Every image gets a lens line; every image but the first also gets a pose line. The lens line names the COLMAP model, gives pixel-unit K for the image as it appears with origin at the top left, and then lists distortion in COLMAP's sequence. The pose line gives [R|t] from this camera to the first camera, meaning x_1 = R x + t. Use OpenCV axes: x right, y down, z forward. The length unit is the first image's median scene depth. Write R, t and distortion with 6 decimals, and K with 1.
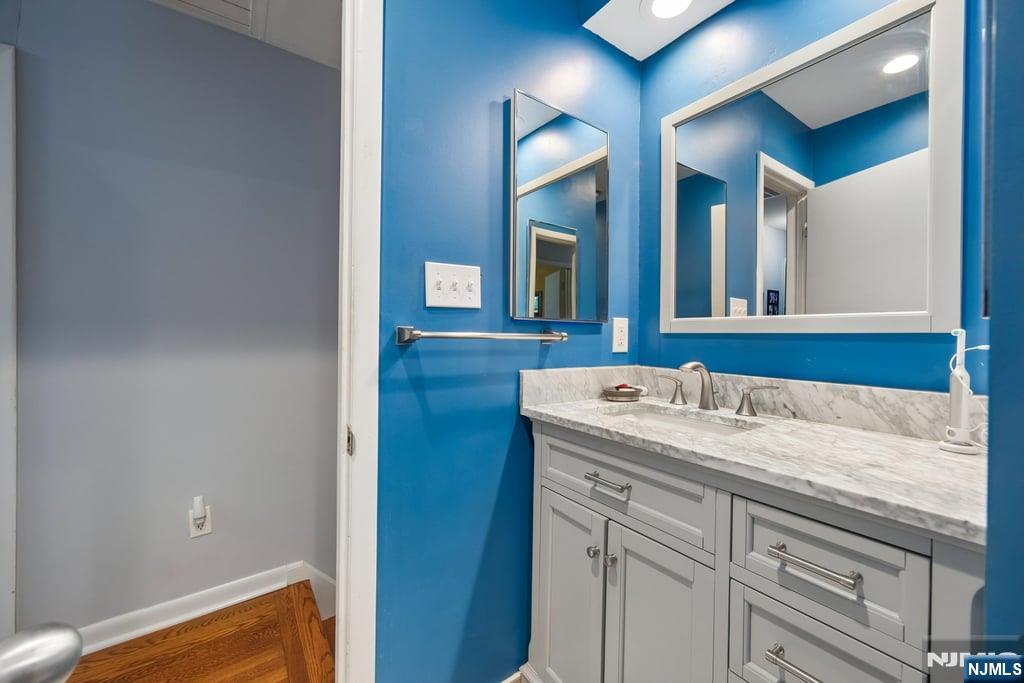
lens RADIAL K [[415.2, 0, 509.1], [0, 415.2, 336.7], [0, 0, 1]] dist [-0.001441, 0.000558]
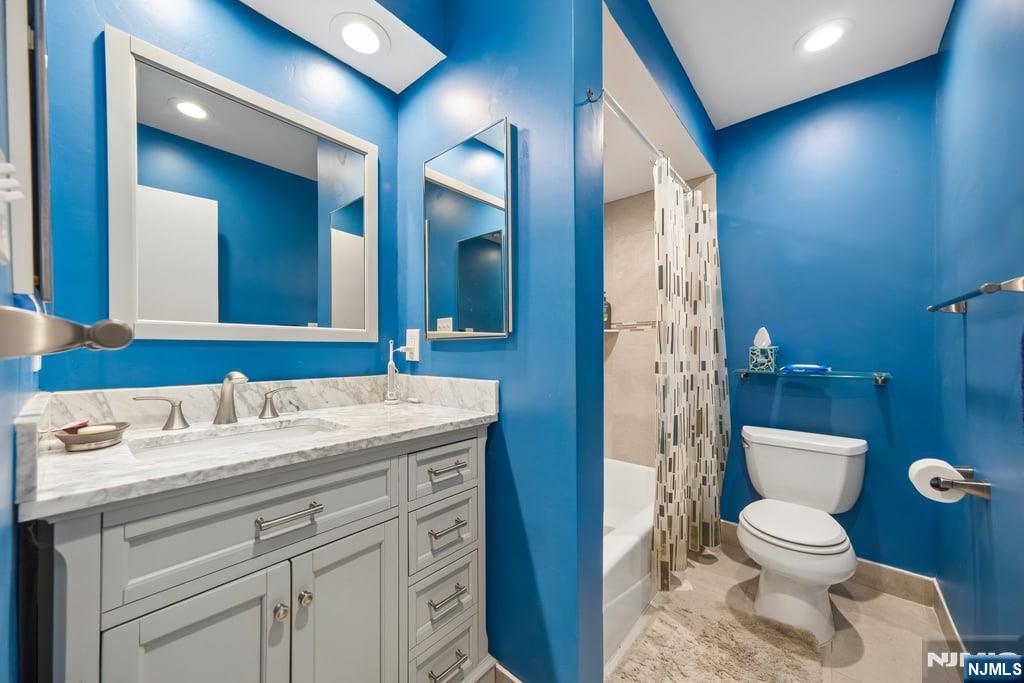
lens RADIAL K [[376.4, 0, 508.0], [0, 376.4, 348.1], [0, 0, 1]] dist [-0.001458, 0.001005]
pose [[-0.267380, -0.004608, 0.963580, -0.624686], [0.001316, 0.999986, 0.005148, 0.005956], [-0.963590, 0.002645, -0.267370, 0.788622]]
